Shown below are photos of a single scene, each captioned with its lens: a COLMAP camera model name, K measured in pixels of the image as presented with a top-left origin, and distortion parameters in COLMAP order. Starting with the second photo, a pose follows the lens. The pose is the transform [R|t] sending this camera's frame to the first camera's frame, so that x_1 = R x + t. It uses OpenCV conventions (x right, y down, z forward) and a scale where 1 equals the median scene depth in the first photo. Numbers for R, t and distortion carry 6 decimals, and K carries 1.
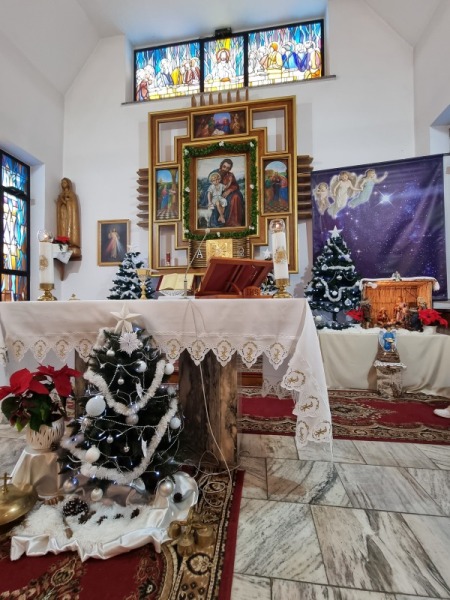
lens RADIAL K [[285.5, 0, 216.9], [0, 285.5, 299.7], [0, 0, 1]] dist [-0.007017, 0.000000]
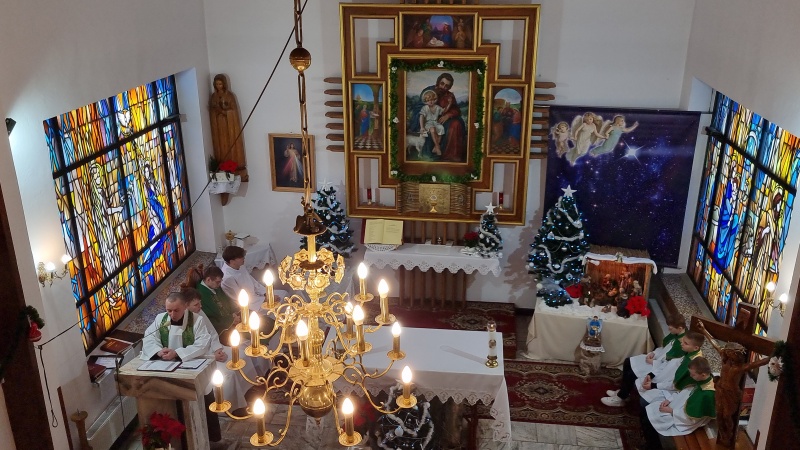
lens RADIAL K [[710.8, 0, 404.4], [0, 710.8, 227.3], [0, 0, 1]] dist [0.070623, -0.016073]
pose [[0.998725, -0.009242, 0.049624, -0.193675], [-0.010192, 0.925922, 0.377578, -0.922355], [-0.049437, -0.377603, 0.924647, -1.012622]]
